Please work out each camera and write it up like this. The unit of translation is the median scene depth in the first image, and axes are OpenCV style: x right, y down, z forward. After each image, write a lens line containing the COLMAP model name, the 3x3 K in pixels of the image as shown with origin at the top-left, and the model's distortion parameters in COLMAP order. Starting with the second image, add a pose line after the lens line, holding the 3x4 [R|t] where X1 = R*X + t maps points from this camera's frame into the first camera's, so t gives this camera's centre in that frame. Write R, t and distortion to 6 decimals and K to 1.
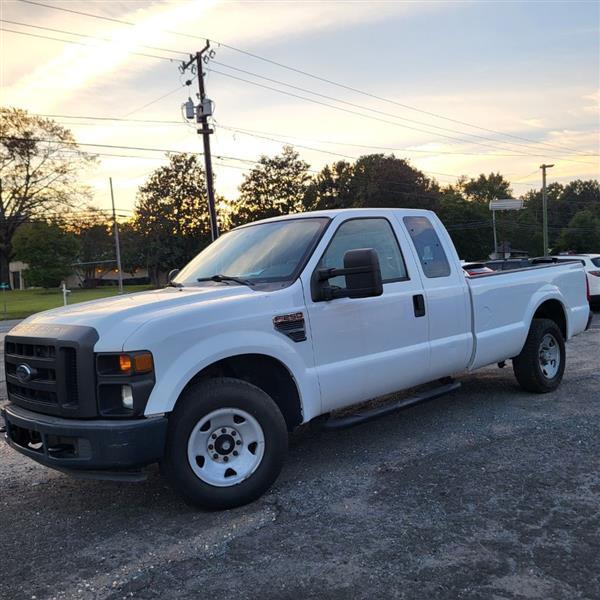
lens RADIAL K [[624.7, 0, 302.0], [0, 624.7, 297.9], [0, 0, 1]] dist [0.025628, 0.000000]
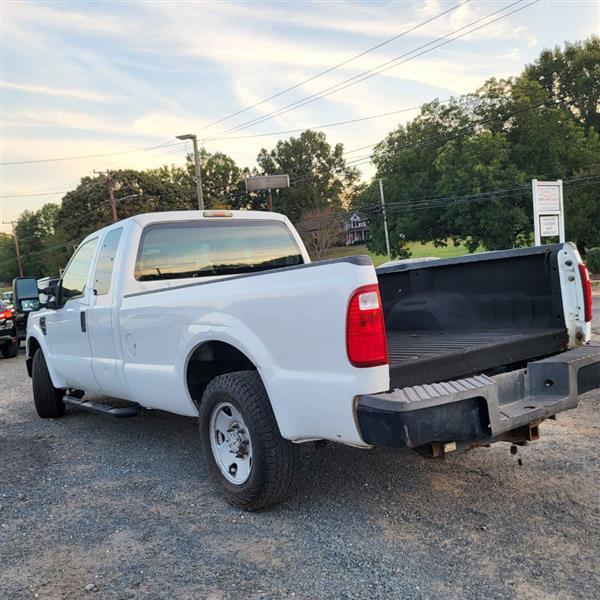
lens RADIAL K [[624.7, 0, 296.0], [0, 624.7, 296.7], [0, 0, 1]] dist [0.025628, 0.000000]
pose [[-0.110968, 0.103300, -0.988441, 0.235705], [0.070511, 0.992895, 0.095849, -0.021095], [0.991320, -0.059059, -0.117463, 0.291369]]
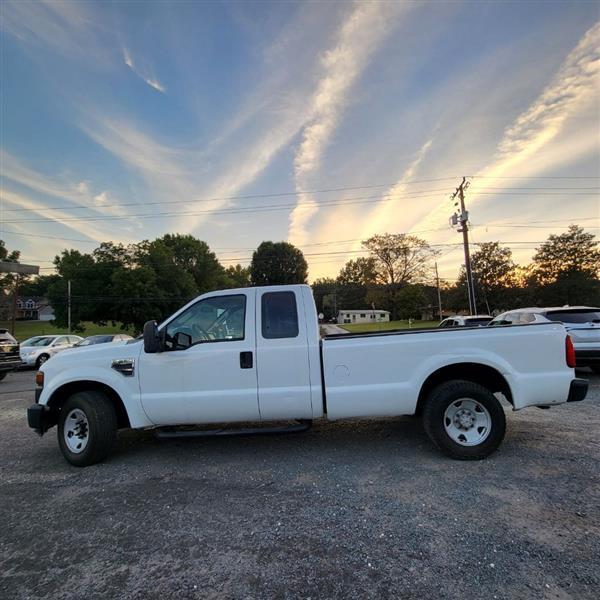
lens RADIAL K [[315.1, 0, 303.1], [0, 315.1, 301.3], [0, 0, 1]] dist [0.001780, -0.001889]
pose [[0.691038, -0.024631, -0.722398, 0.148439], [-0.026381, 0.997894, -0.059260, -0.014924], [0.722337, 0.060008, 0.688933, 0.120389]]
